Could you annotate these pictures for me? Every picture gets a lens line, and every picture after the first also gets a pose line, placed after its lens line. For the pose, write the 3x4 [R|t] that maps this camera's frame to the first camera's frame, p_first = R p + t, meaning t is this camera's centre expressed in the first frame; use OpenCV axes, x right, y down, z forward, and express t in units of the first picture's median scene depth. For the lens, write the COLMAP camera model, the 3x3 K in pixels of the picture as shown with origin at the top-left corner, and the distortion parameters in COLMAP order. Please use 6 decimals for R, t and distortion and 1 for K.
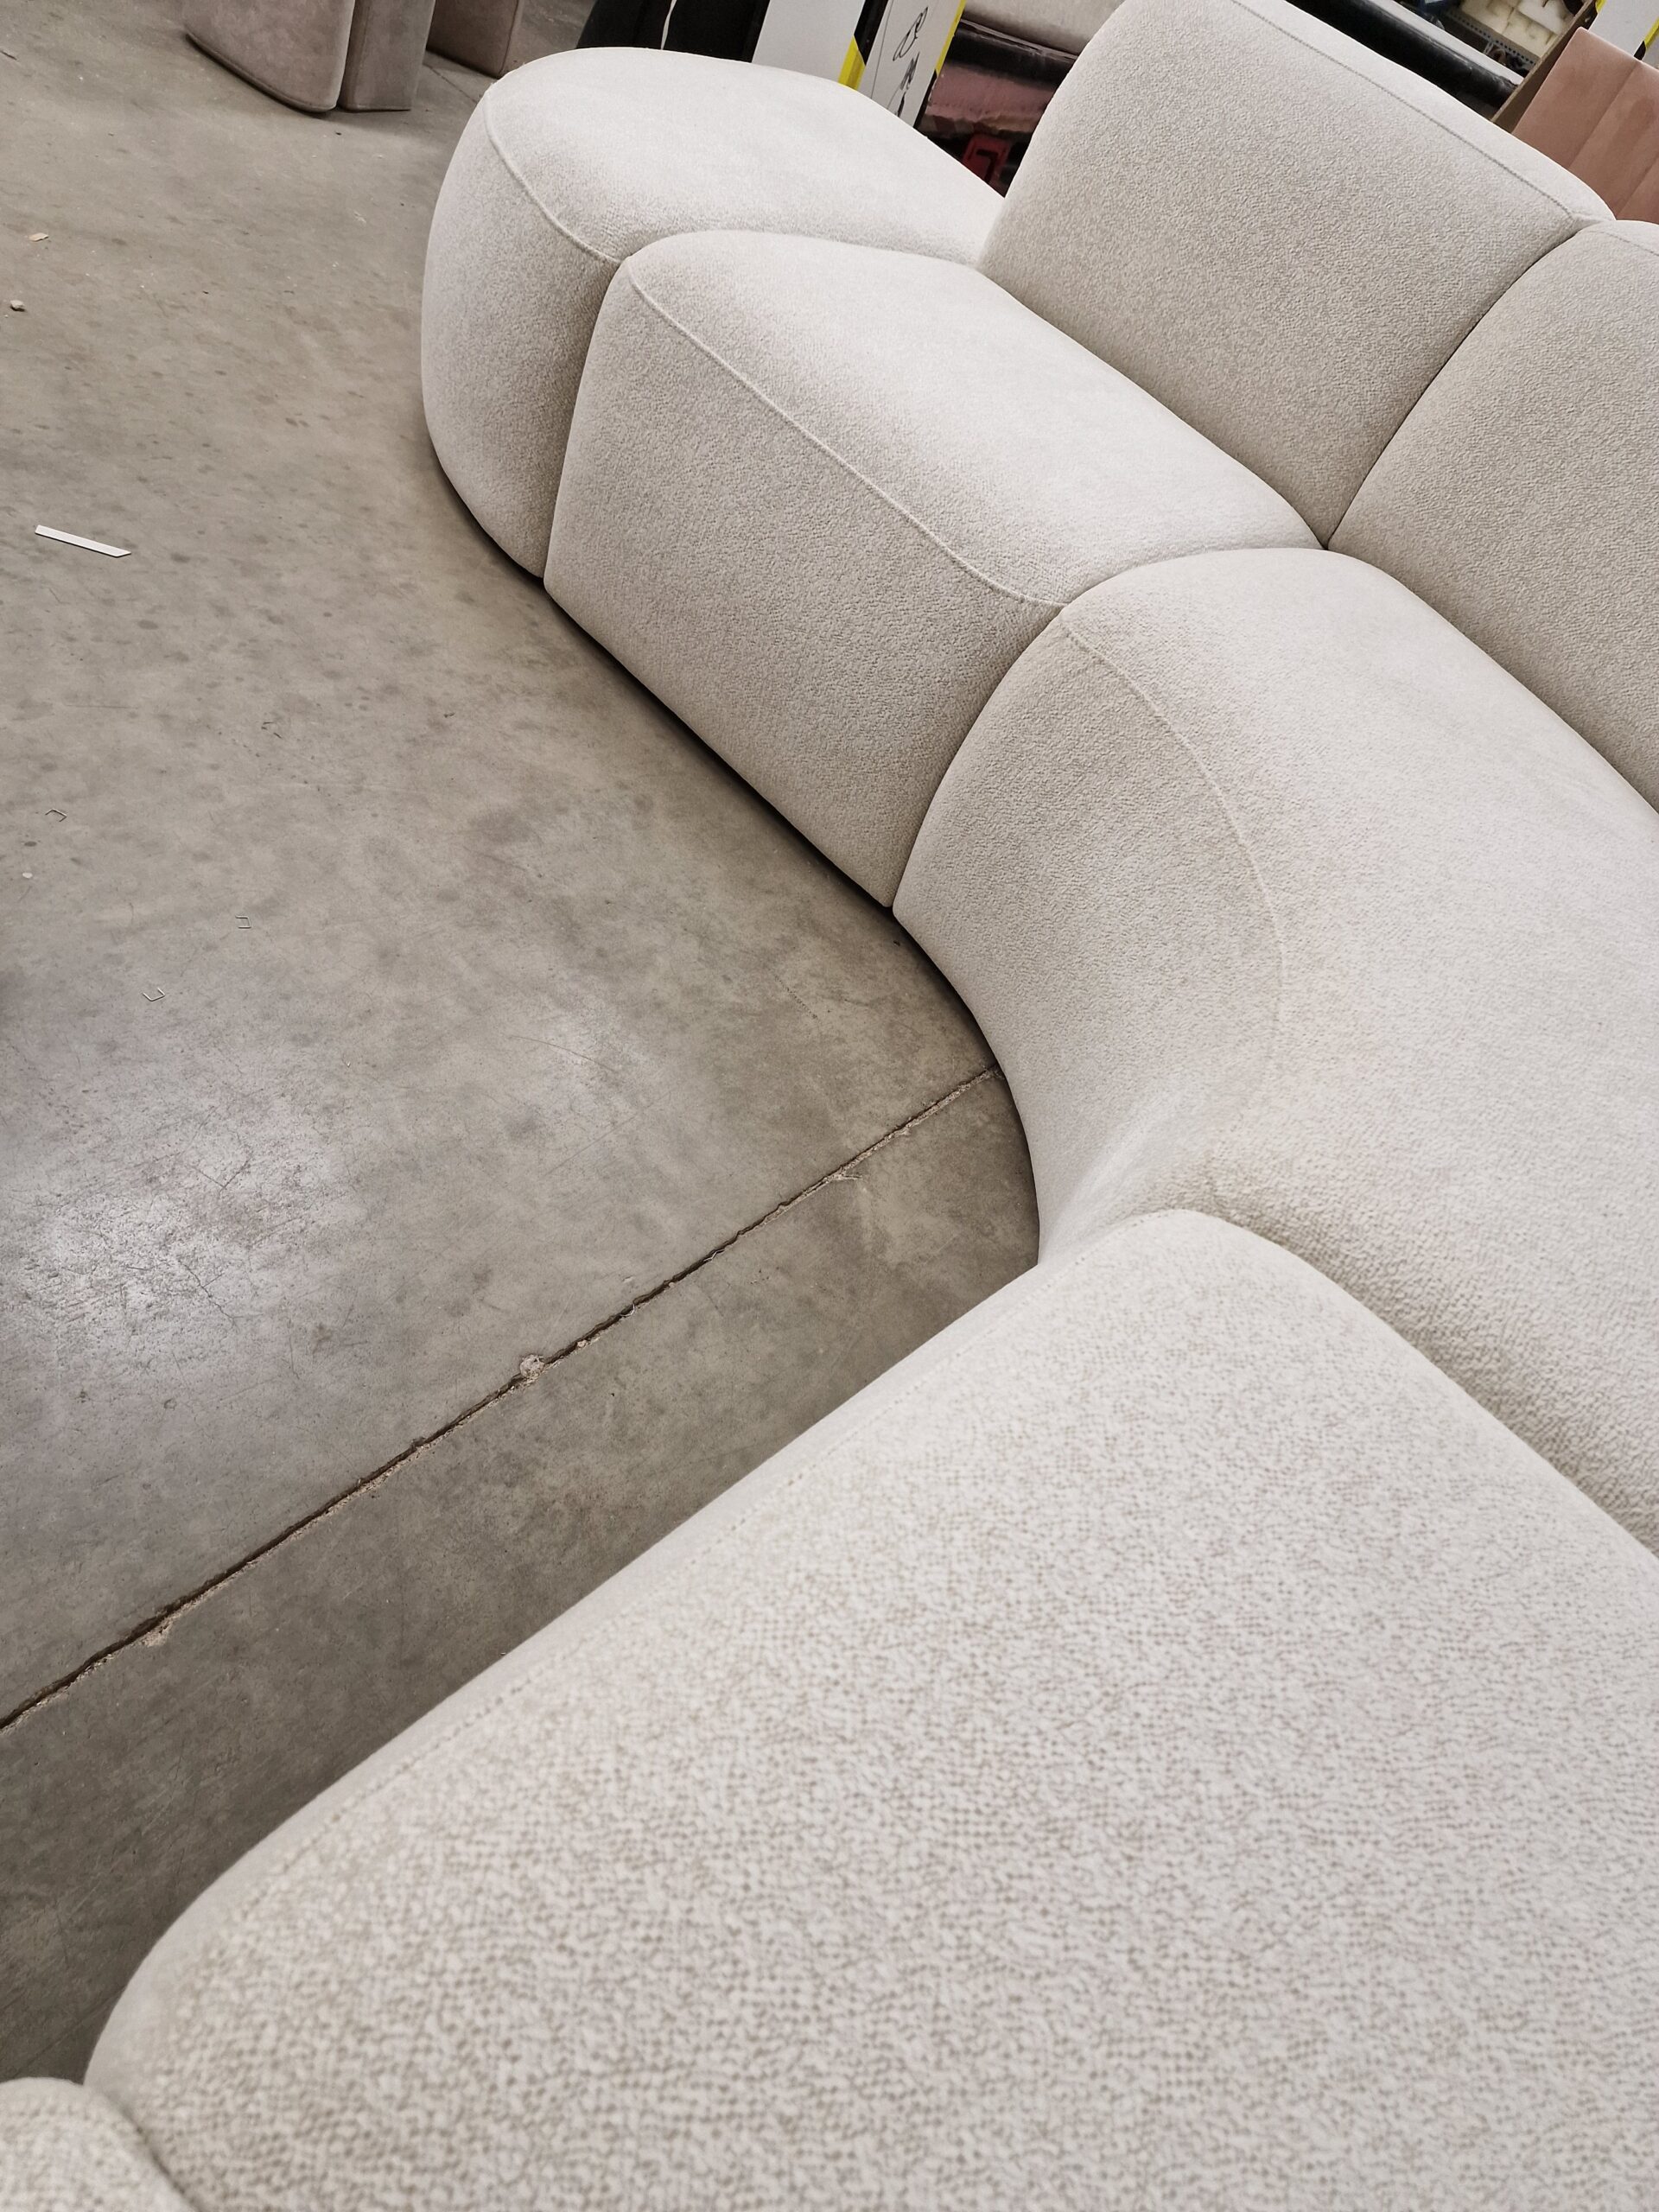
lens RADIAL K [[1464.6, 0, 840.7], [0, 1464.6, 1118.5], [0, 0, 1]] dist [0.022689, -0.003567]
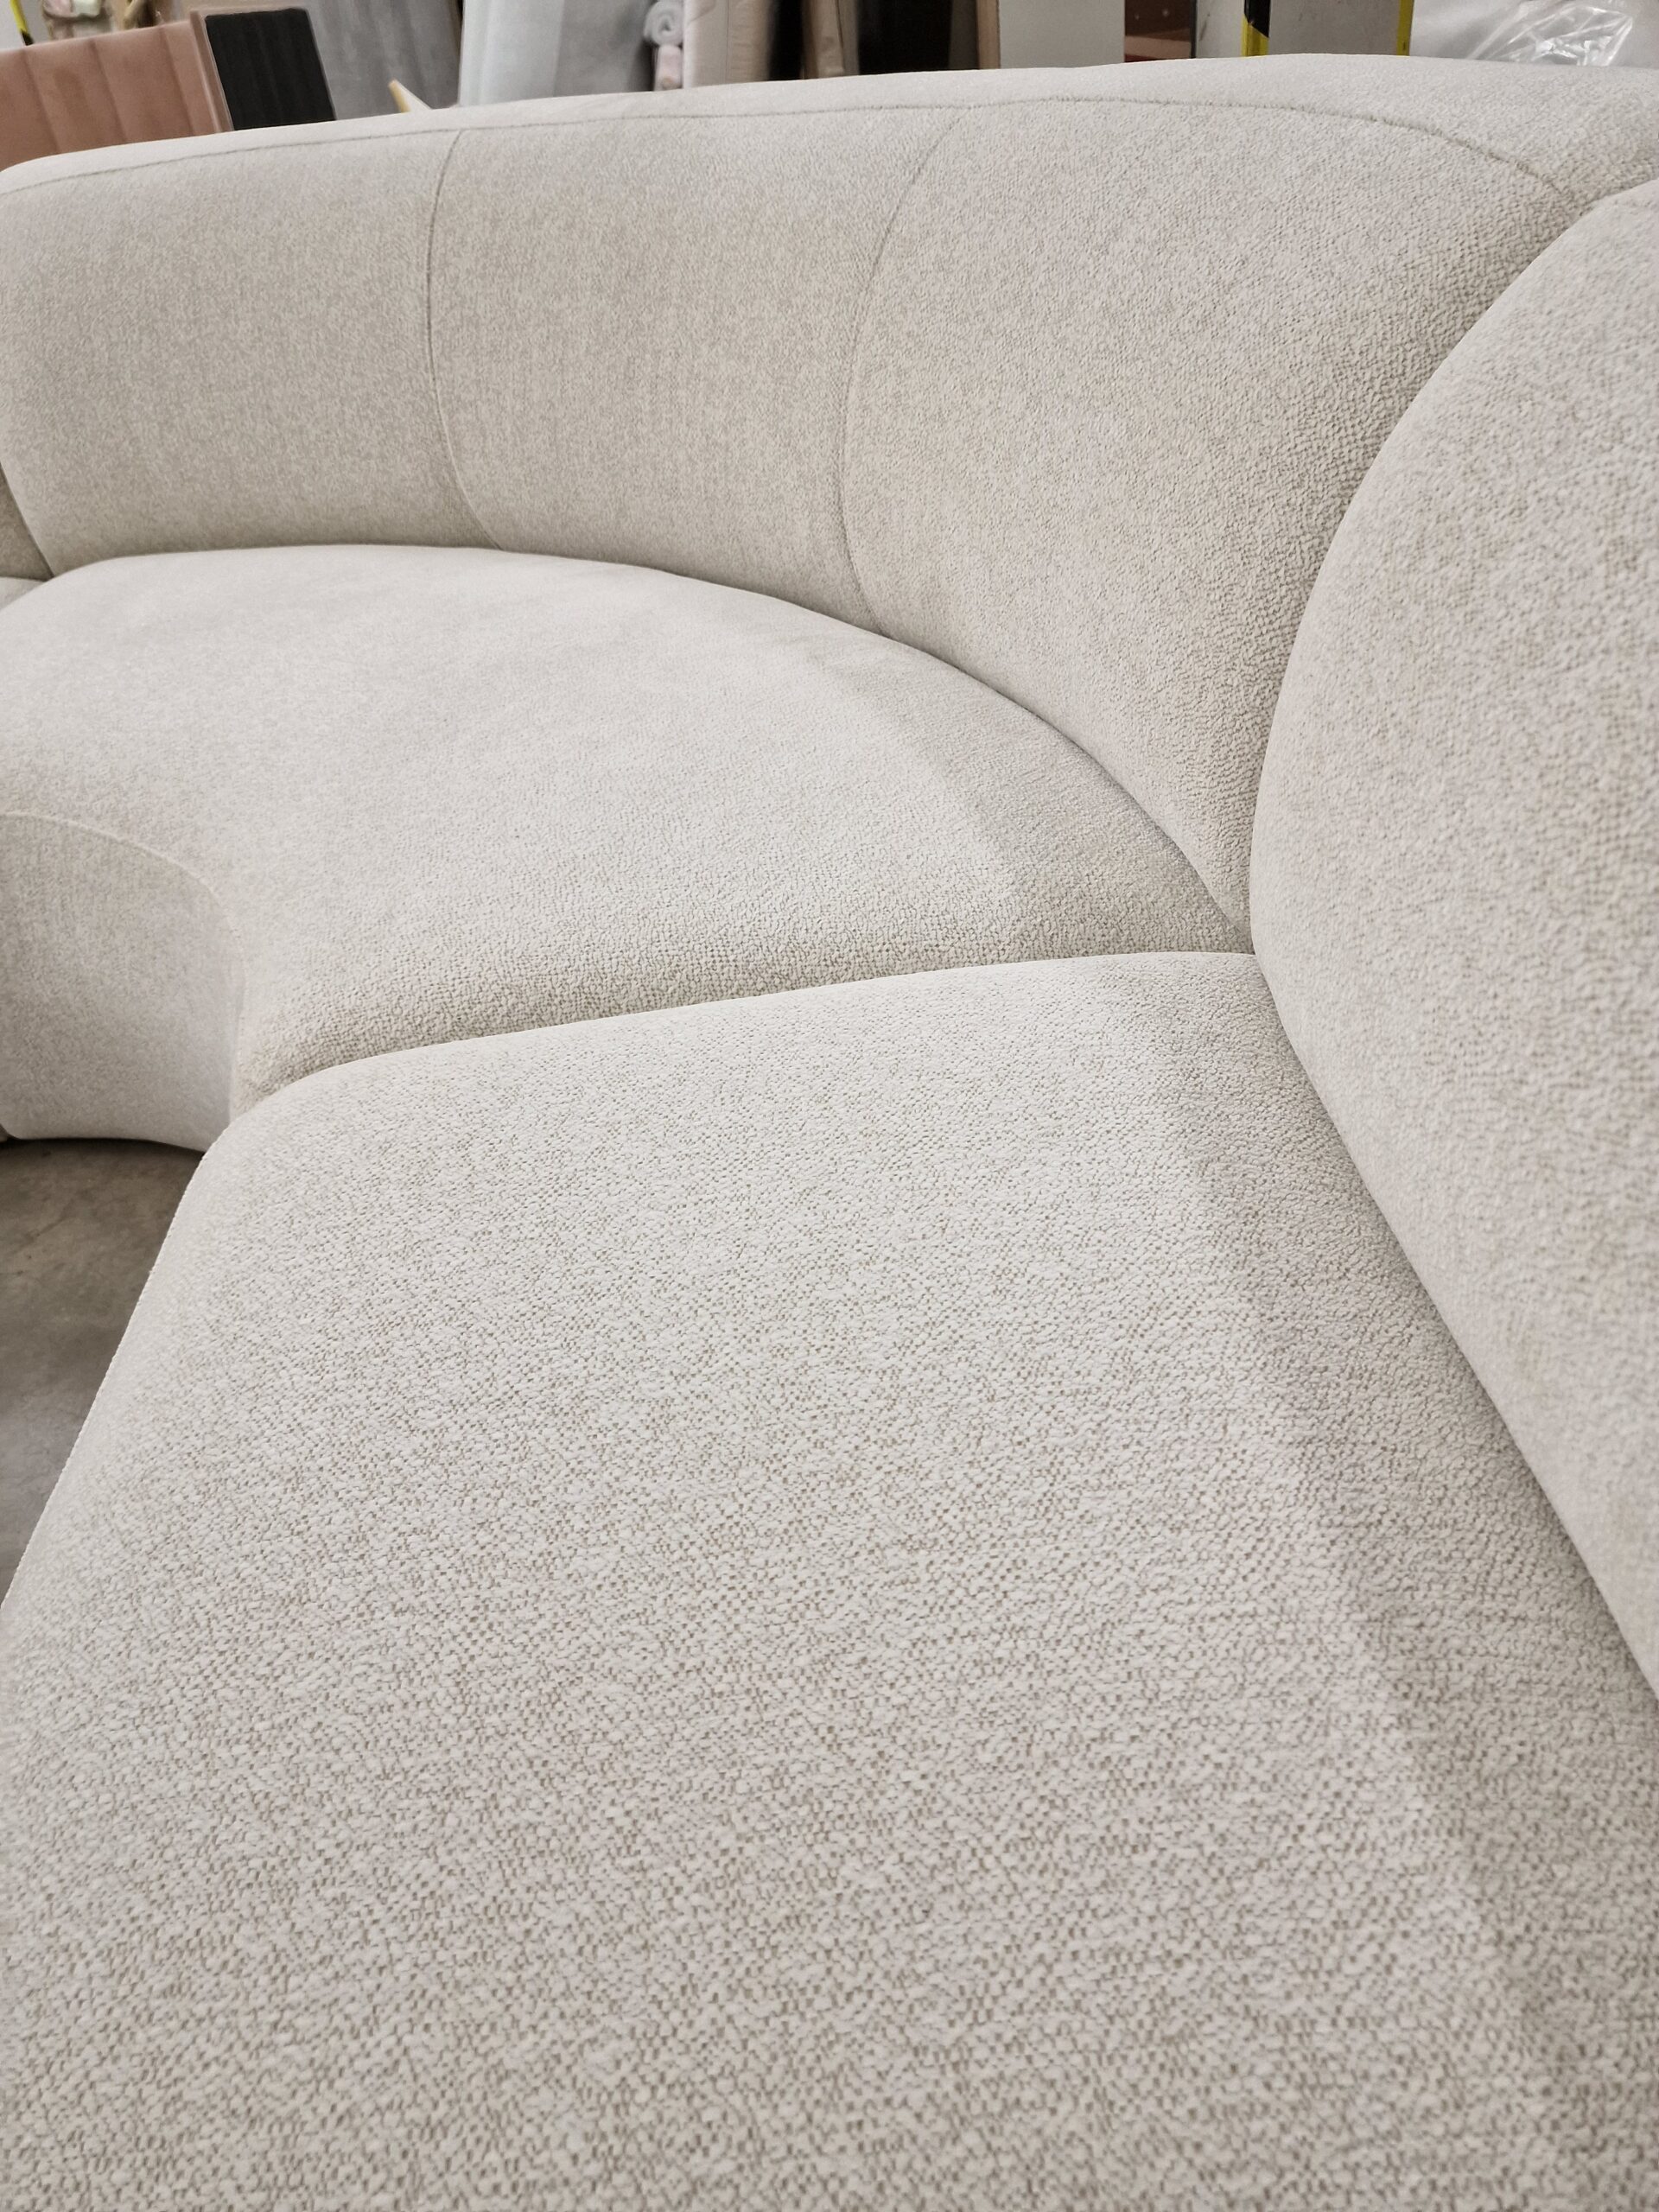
lens RADIAL K [[1396.5, 0, 825.9], [0, 1396.5, 1076.4], [0, 0, 1]] dist [0.061492, -0.003751]
pose [[0.595050, -0.765454, 0.244940, 0.176406], [0.767117, 0.631842, 0.110938, 0.175749], [-0.239681, 0.121884, 0.963170, -0.073809]]
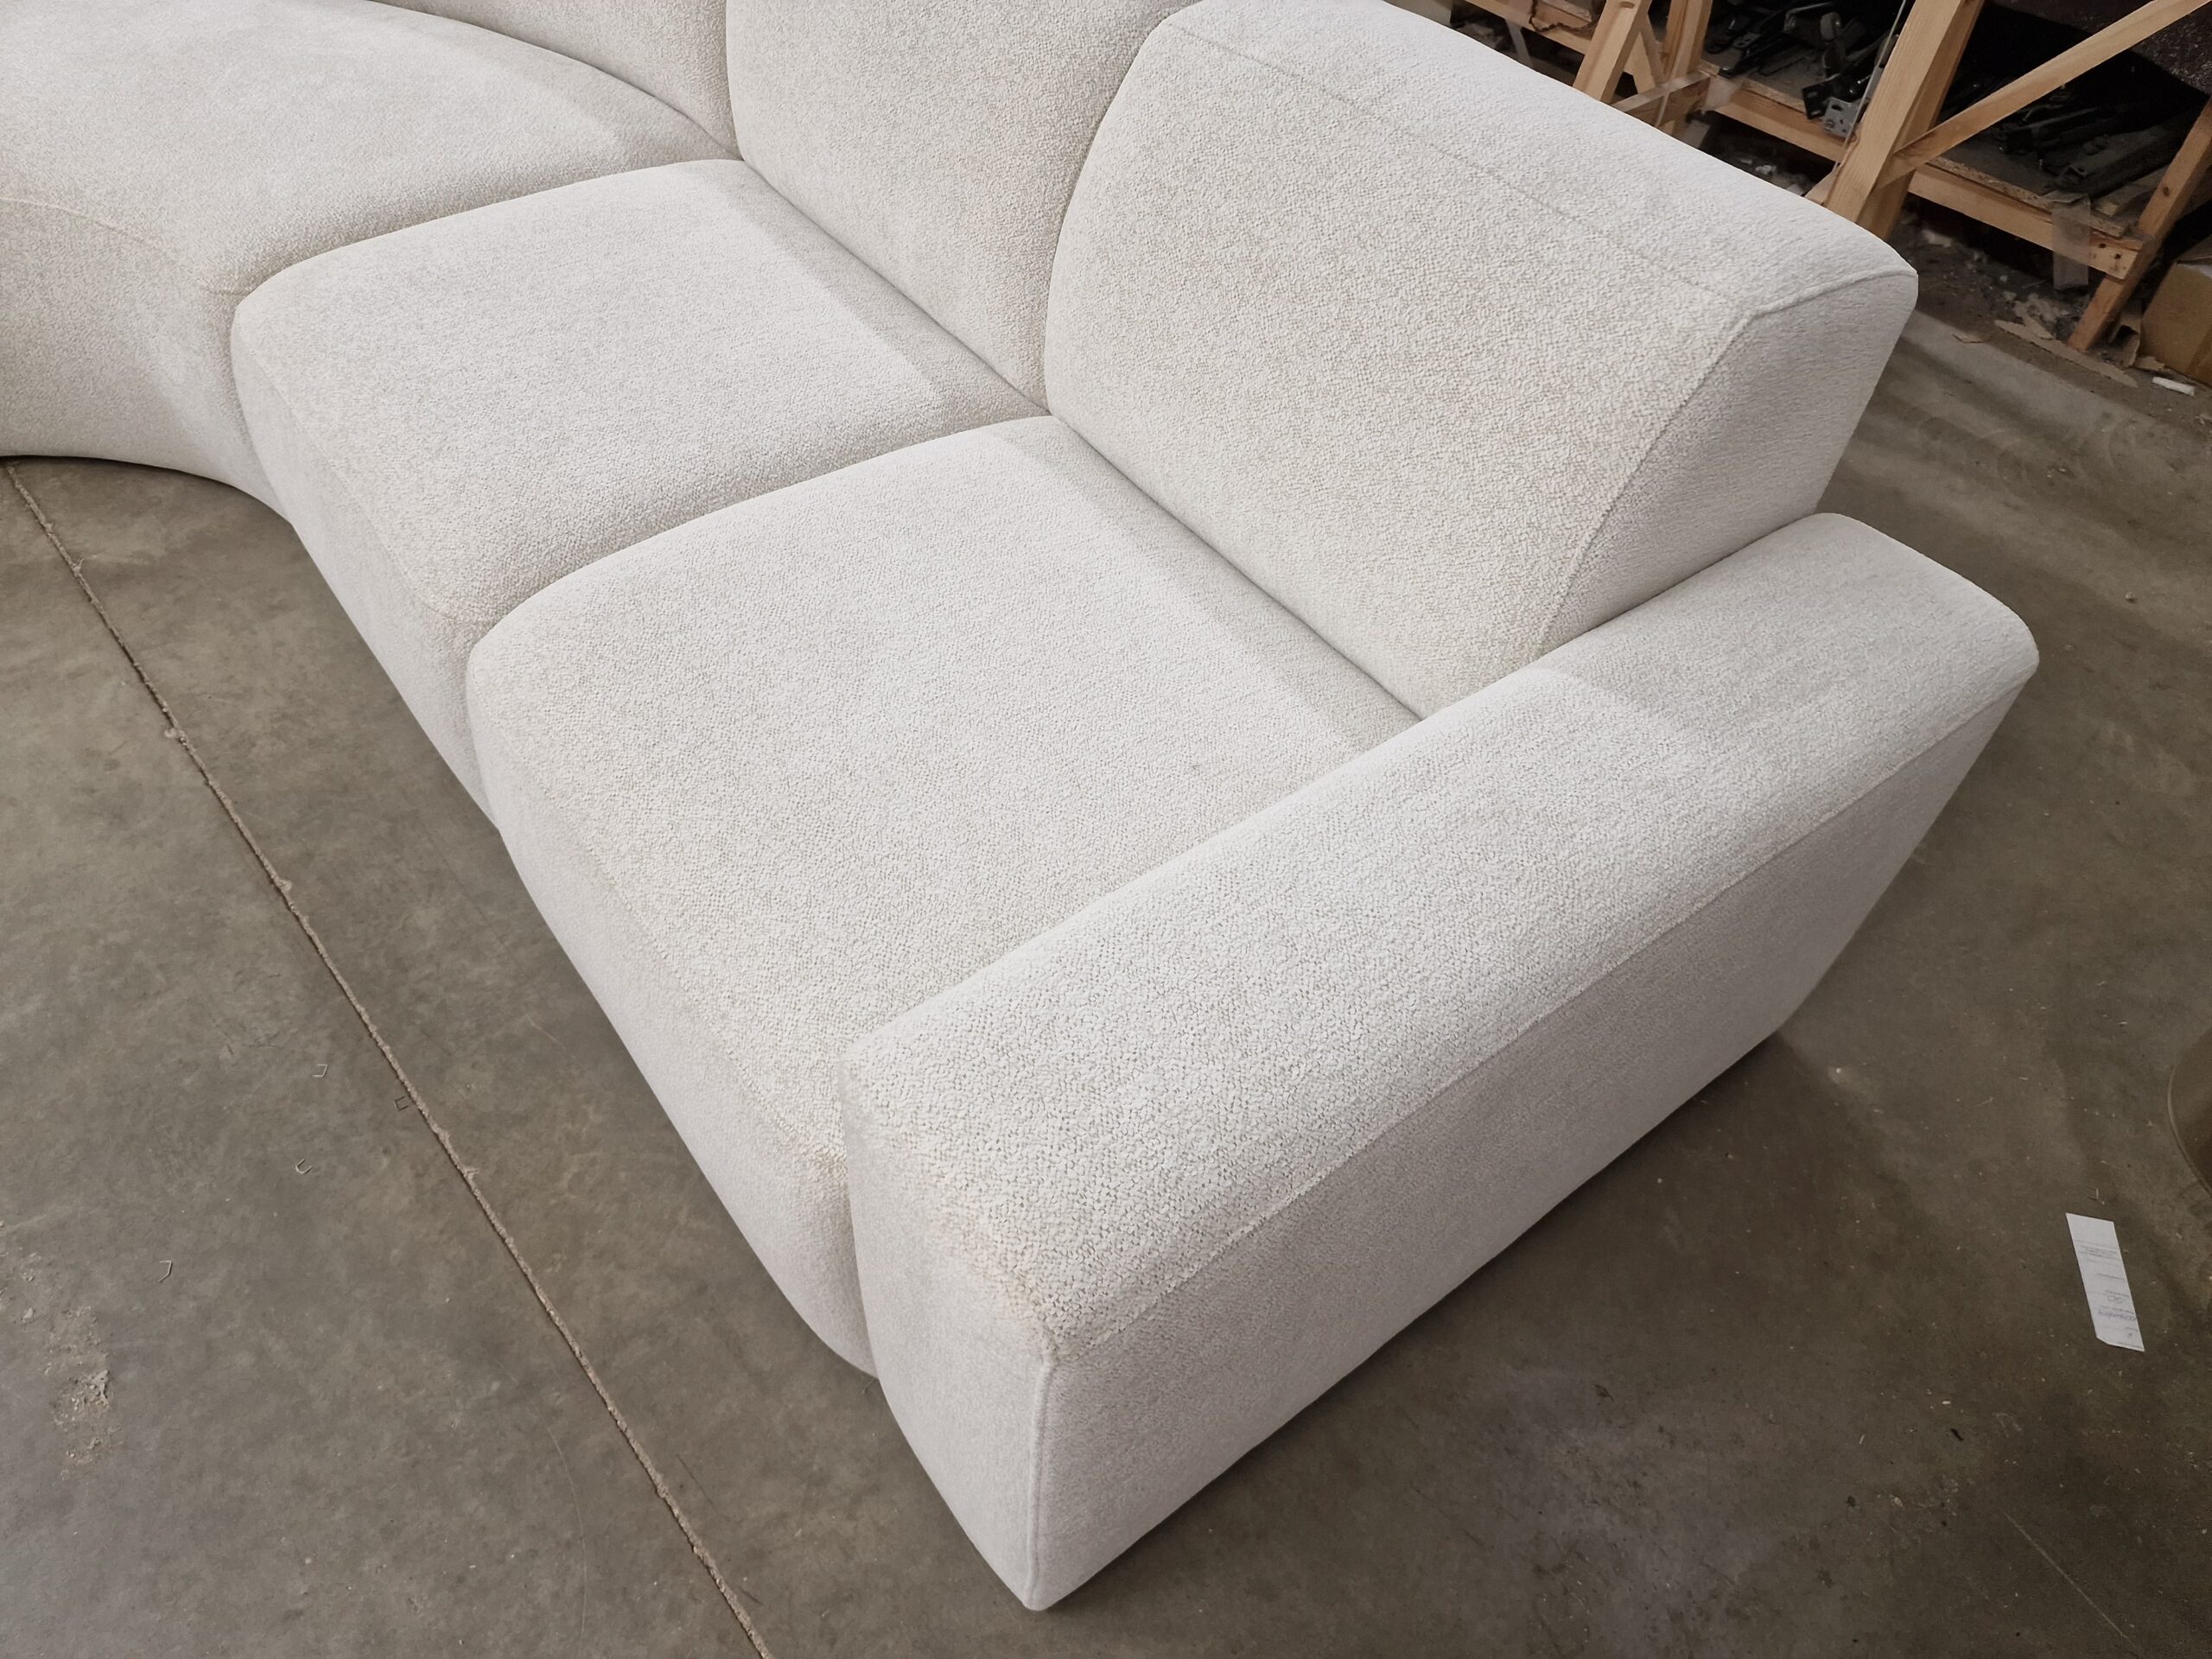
lens RADIAL K [[1464.6, 0, 1106.0], [0, 1464.6, 829.5], [0, 0, 1]] dist [0.022689, -0.003567]
pose [[0.170133, -0.931367, 0.321886, -0.579316], [0.695994, 0.344814, 0.629838, -0.090099], [-0.697601, 0.116874, 0.706890, -0.745154]]
